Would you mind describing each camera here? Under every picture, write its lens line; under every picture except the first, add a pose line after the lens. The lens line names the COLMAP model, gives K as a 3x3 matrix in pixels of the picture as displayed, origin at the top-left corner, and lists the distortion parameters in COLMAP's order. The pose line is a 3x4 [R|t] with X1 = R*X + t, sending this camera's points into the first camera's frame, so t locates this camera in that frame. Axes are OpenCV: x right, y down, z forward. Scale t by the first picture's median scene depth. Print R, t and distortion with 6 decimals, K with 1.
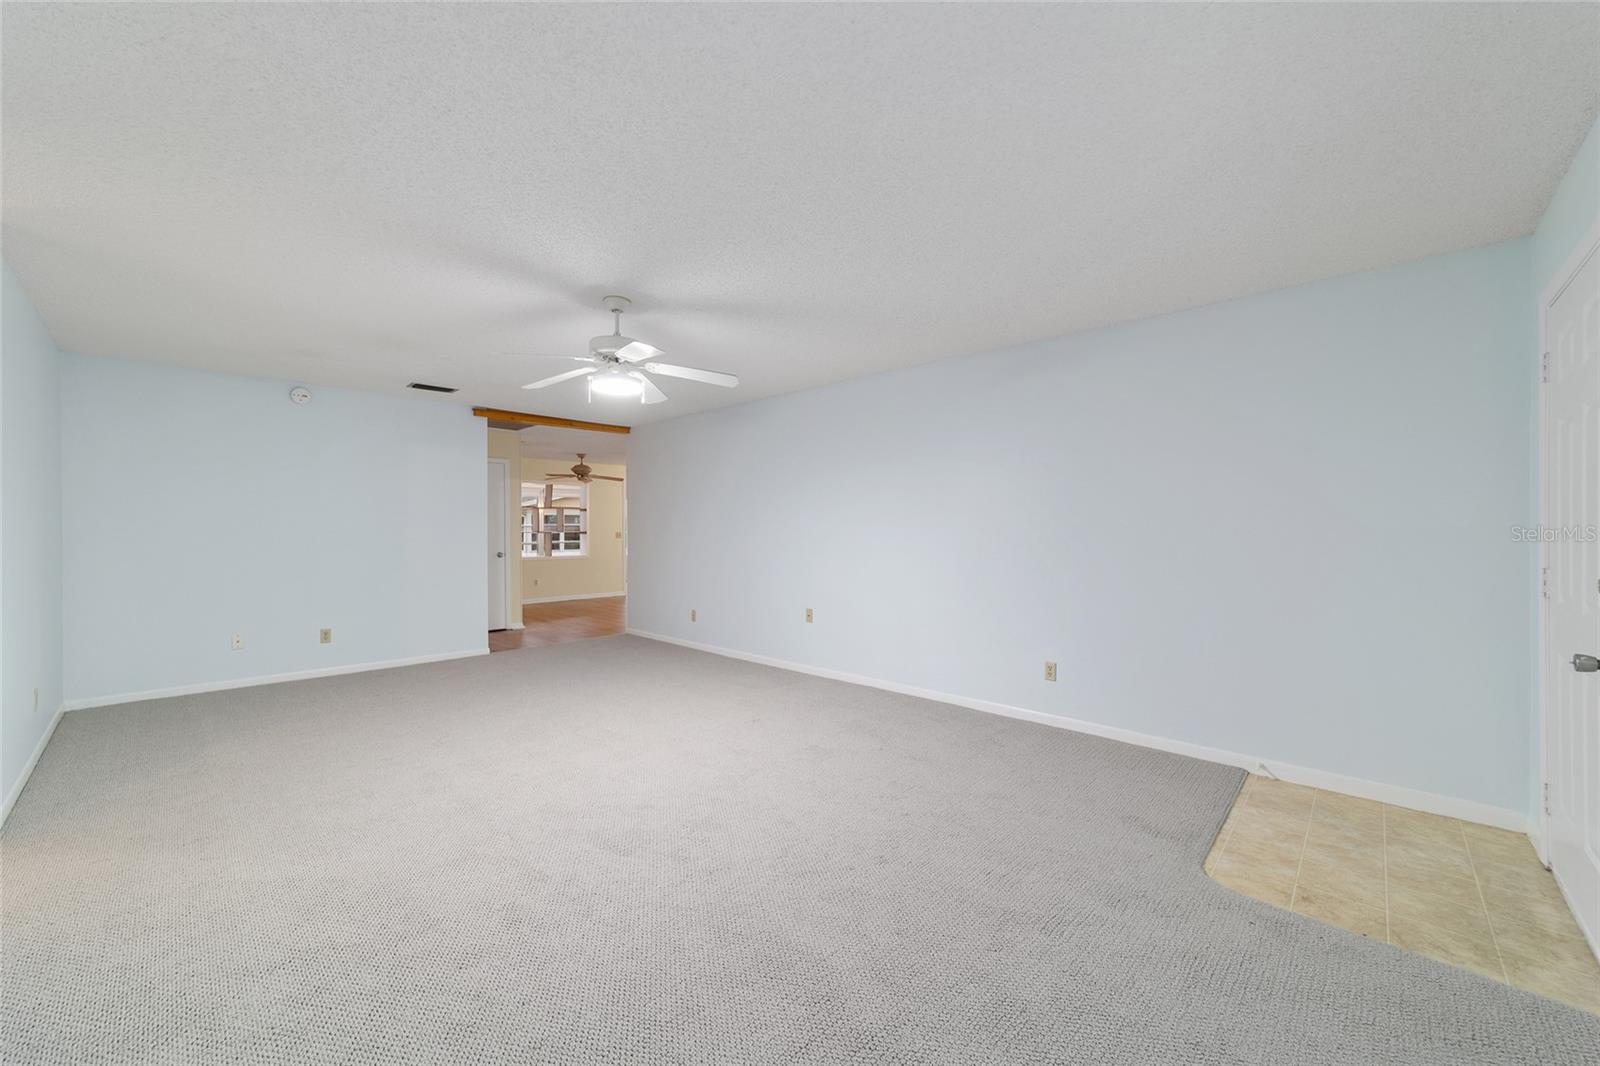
lens RADIAL K [[612.2, 0, 809.1], [0, 612.2, 524.4], [0, 0, 1]] dist [-0.017432, 0.008223]
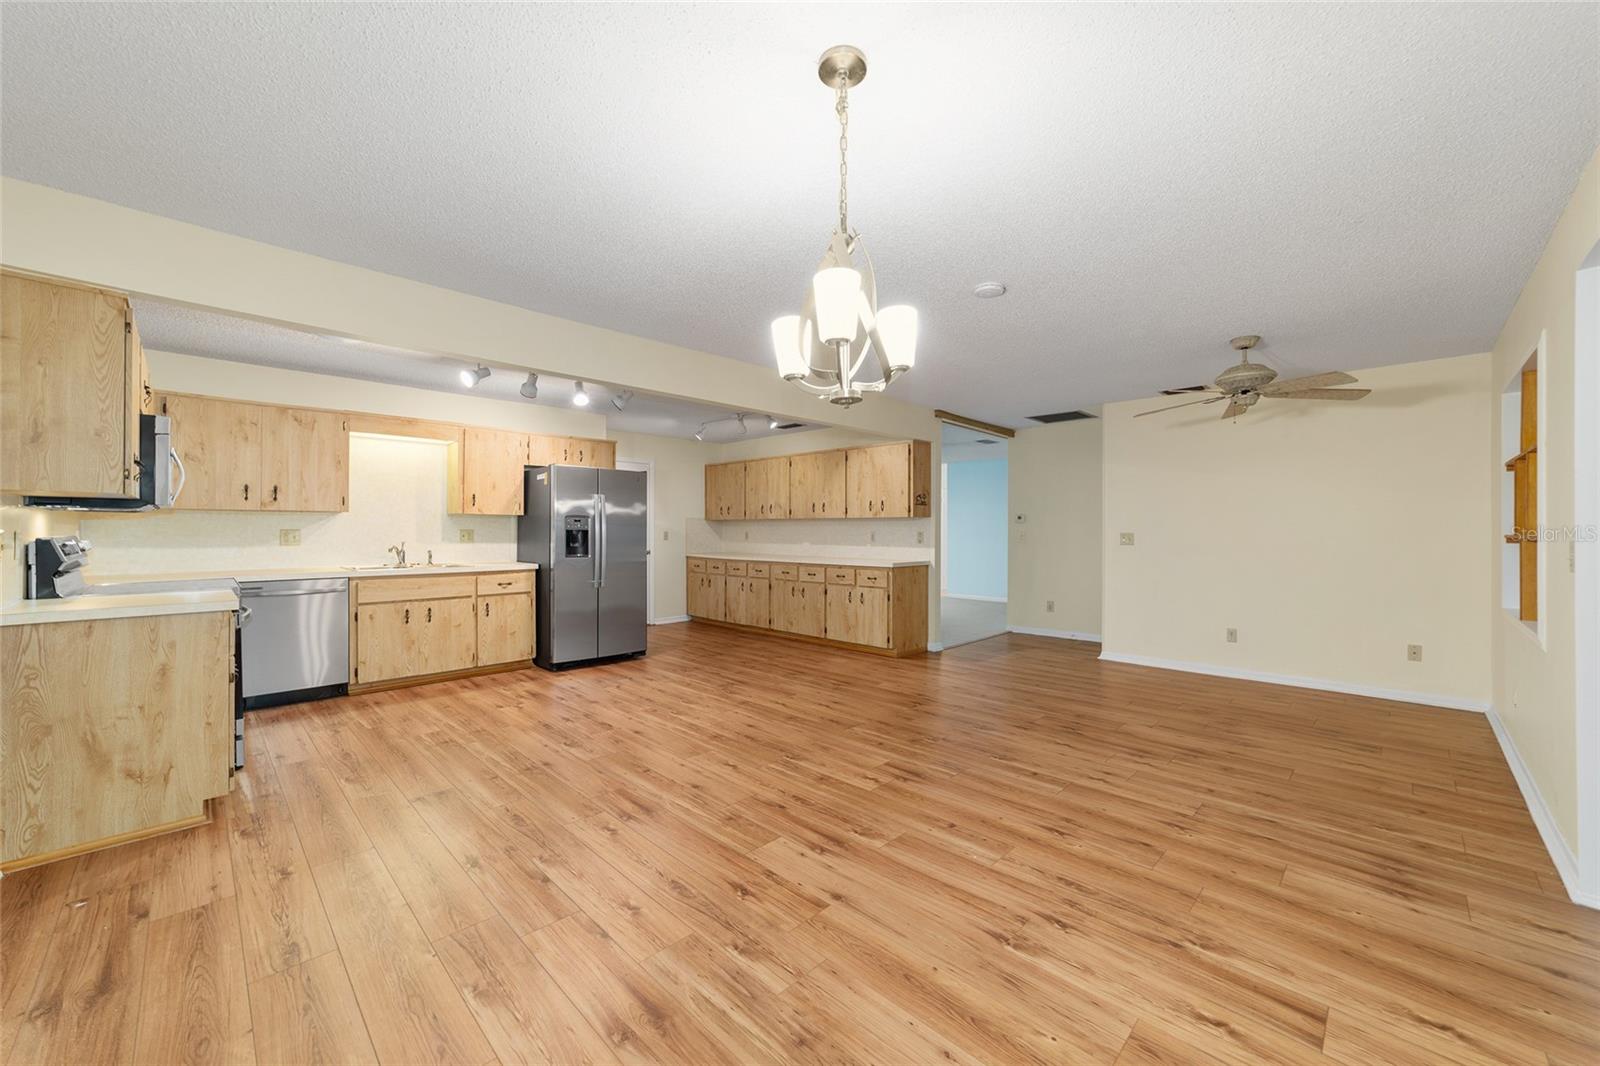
lens RADIAL K [[612.2, 0, 798.3], [0, 612.2, 528.1], [0, 0, 1]] dist [-0.017432, 0.008223]
pose [[-0.999437, 0.000389, 0.033562, -0.131583], [0.000015, 0.999938, -0.011138, 0.017009], [-0.033565, -0.011131, -0.999375, 1.897539]]
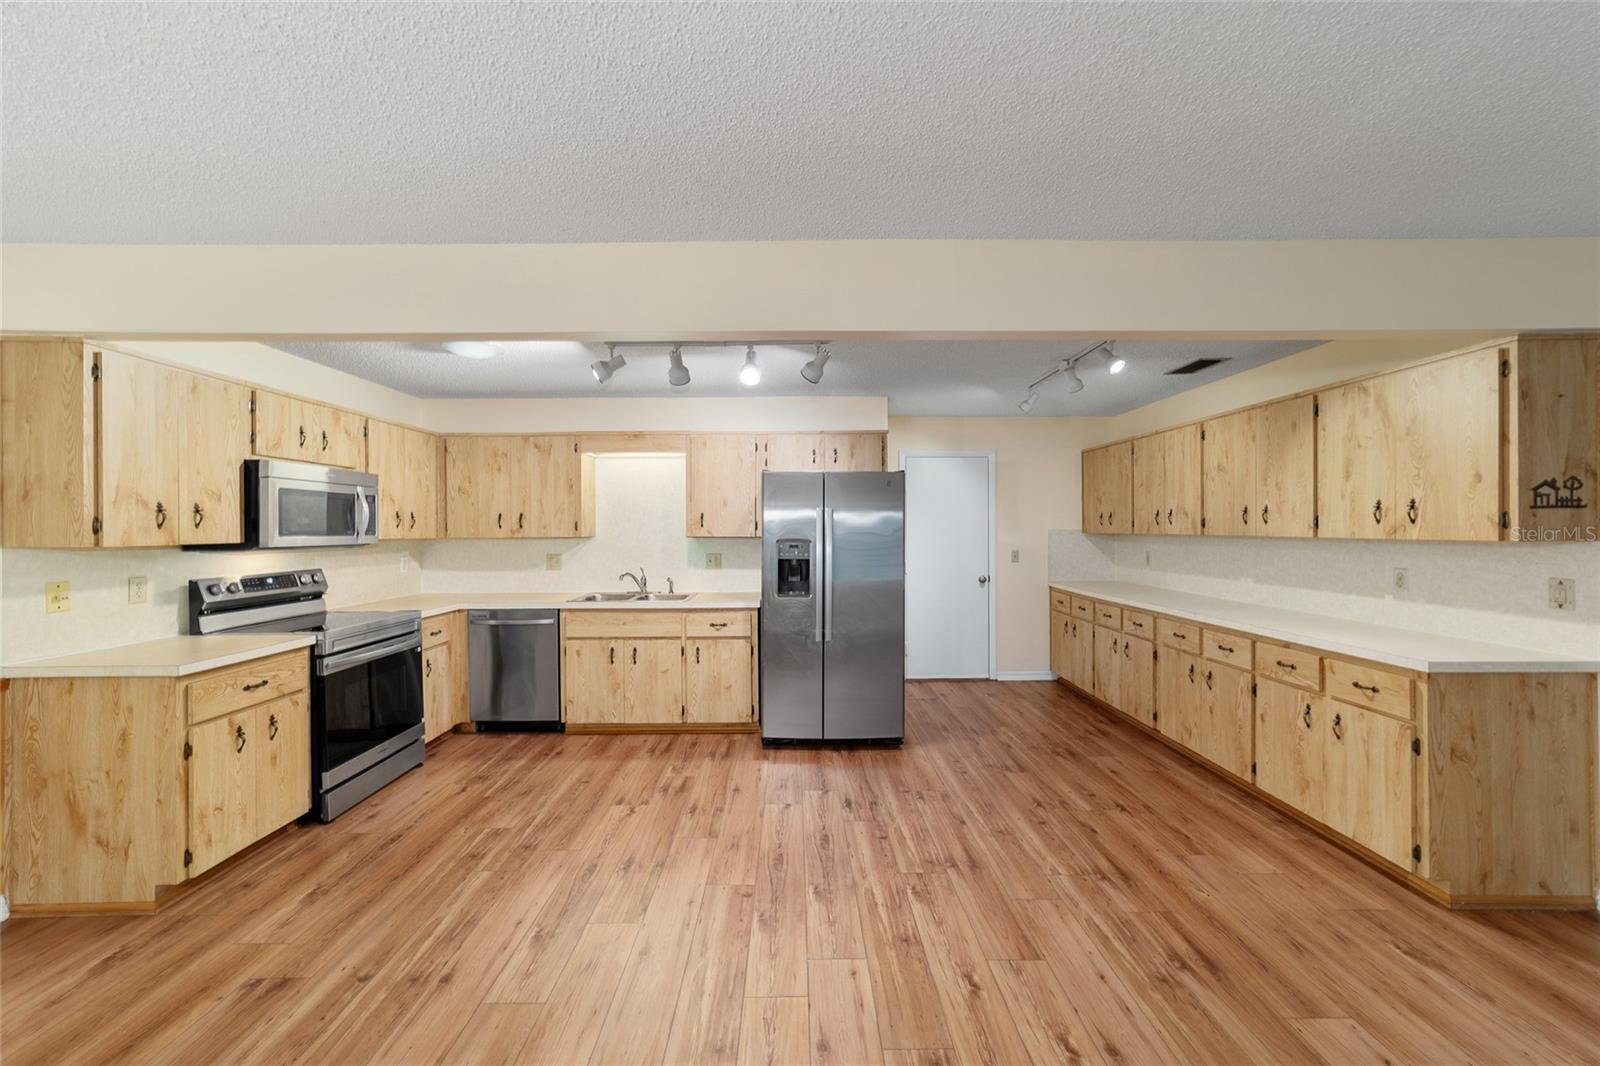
lens RADIAL K [[612.2, 0, 799.5], [0, 612.2, 527.5], [0, 0, 1]] dist [-0.017432, 0.008223]
pose [[-0.686096, 0.005691, 0.727489, -0.234180], [0.000374, 0.999972, -0.007470, -0.012419], [-0.727511, -0.004854, -0.686079, 1.535091]]
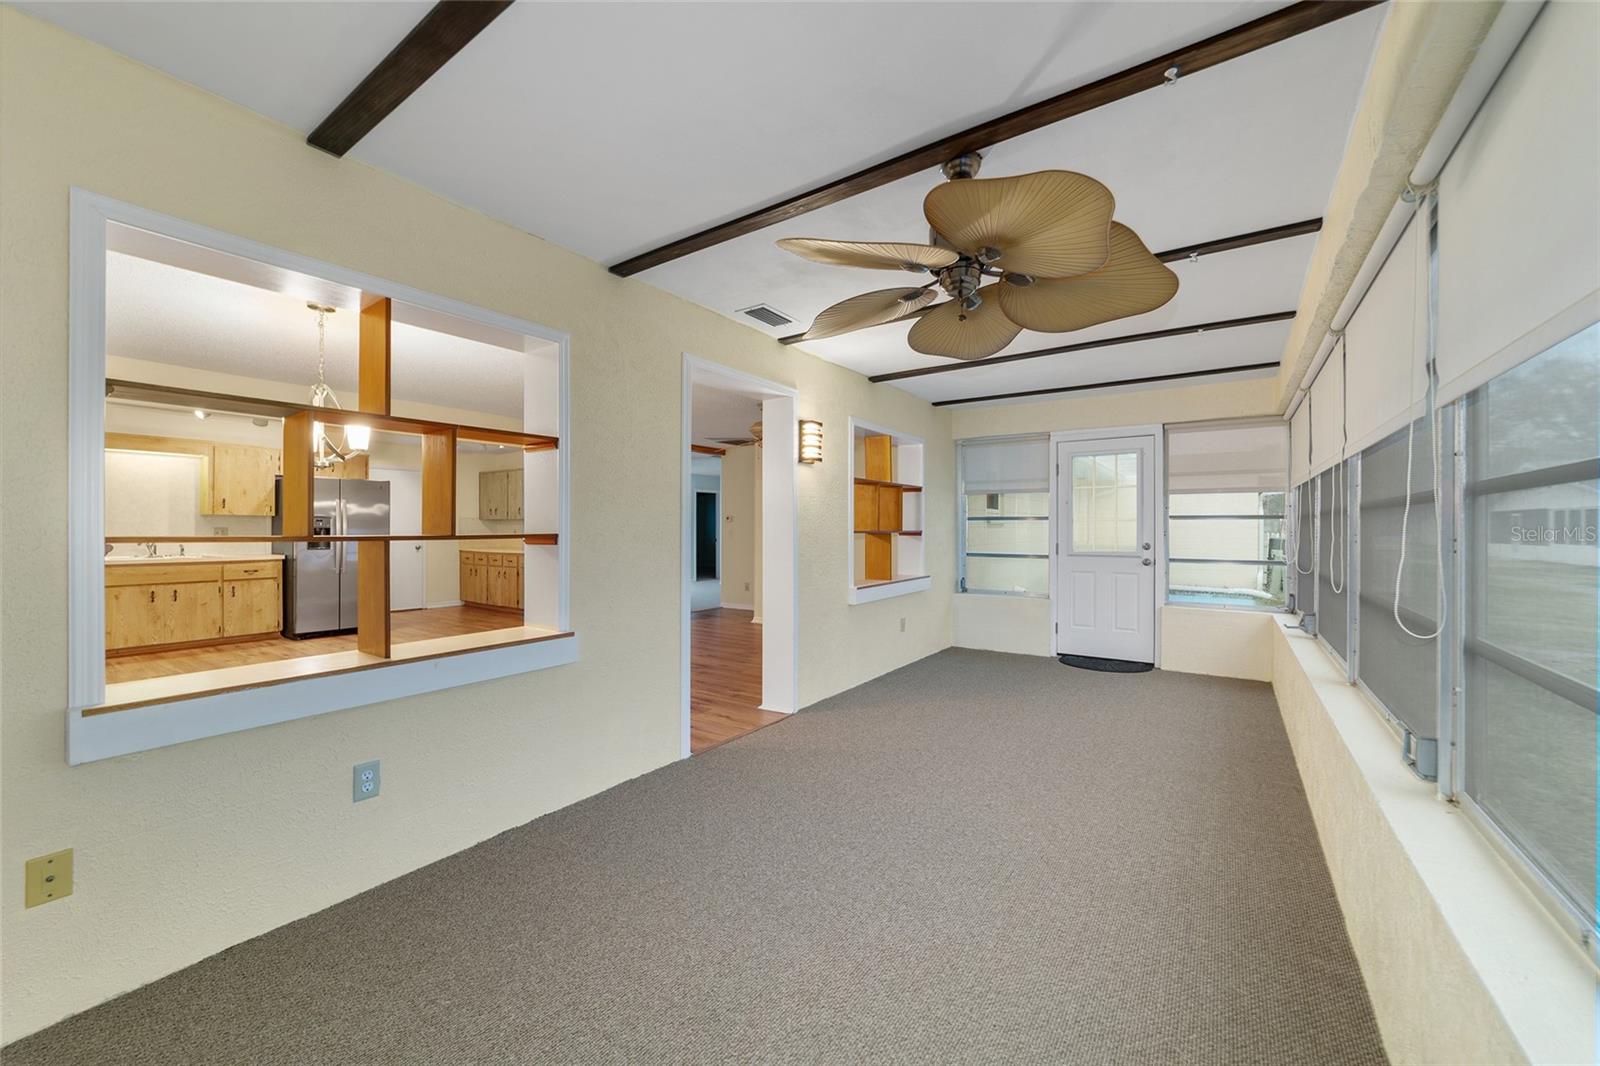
lens RADIAL K [[612.2, 0, 798.4], [0, 612.2, 527.5], [0, 0, 1]] dist [-0.017432, 0.008223]
pose [[-0.990407, 0.000105, -0.138180, -0.432605], [0.001318, 0.999961, -0.008687, 0.019496], [0.138173, -0.008786, -0.990369, 2.182617]]
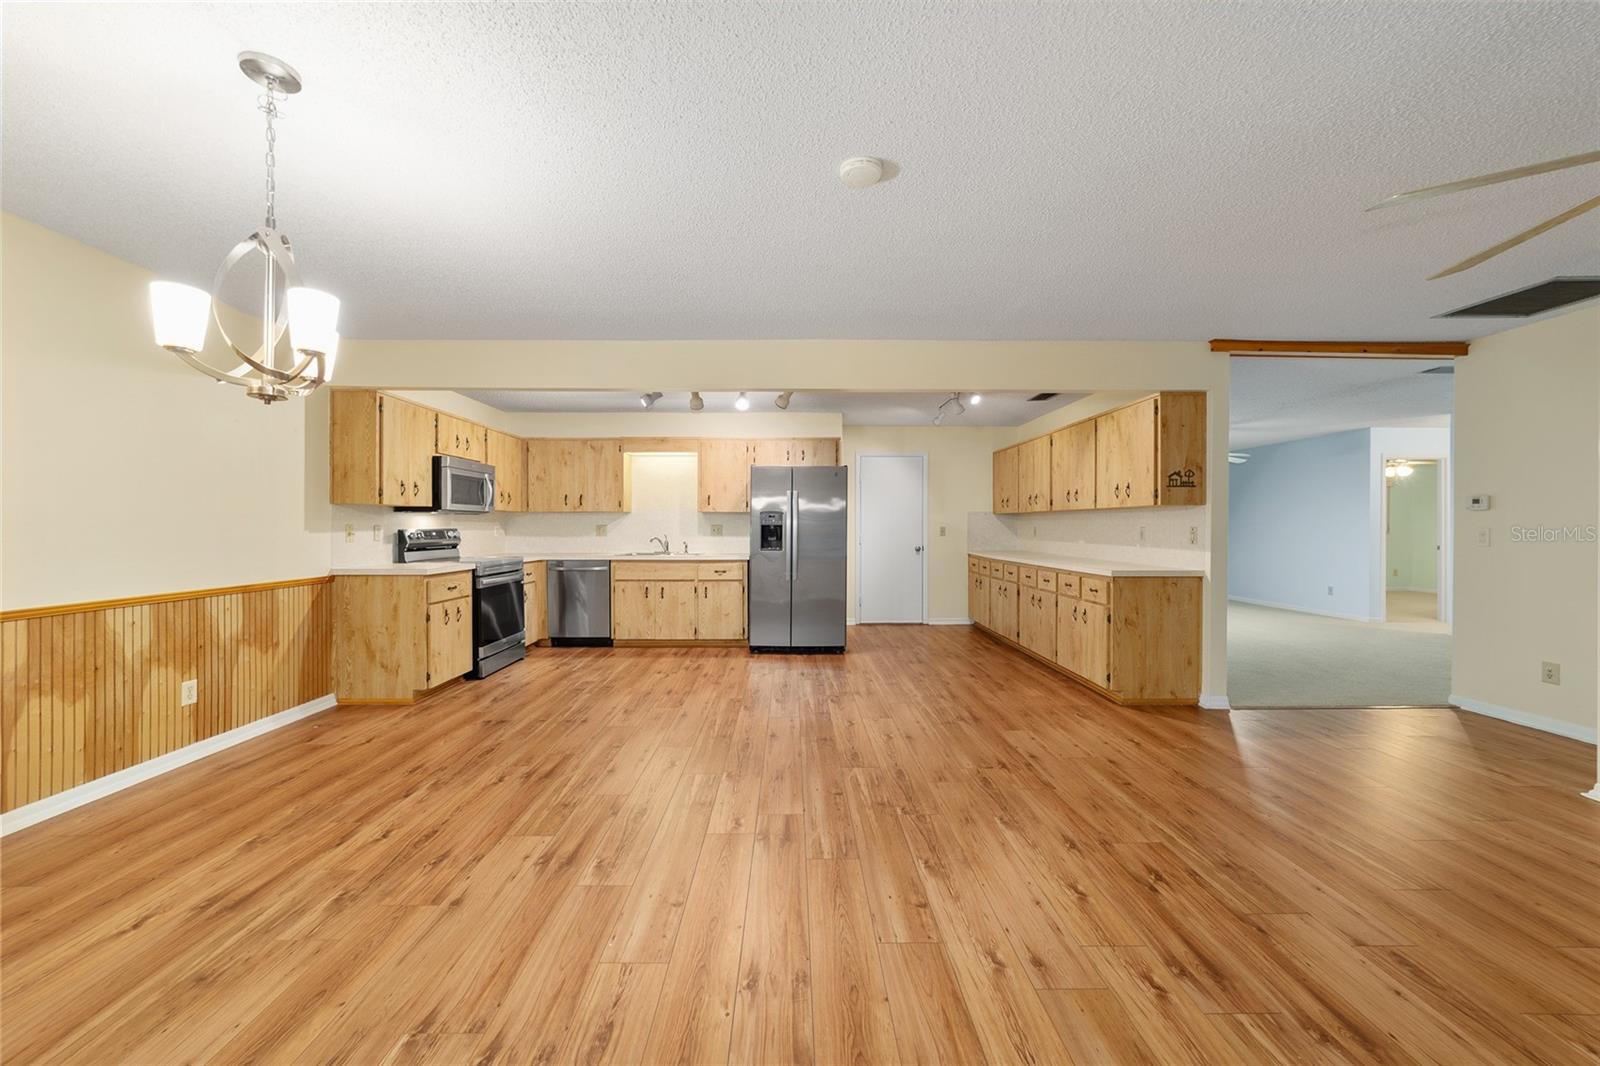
lens RADIAL K [[612.2, 0, 799.3], [0, 612.2, 526.6], [0, 0, 1]] dist [-0.017432, 0.008223]
pose [[-0.689927, 0.000964, 0.723878, -0.439774], [-0.004563, 0.999973, -0.005681, 0.017532], [-0.723865, -0.007223, -0.689904, 1.692336]]
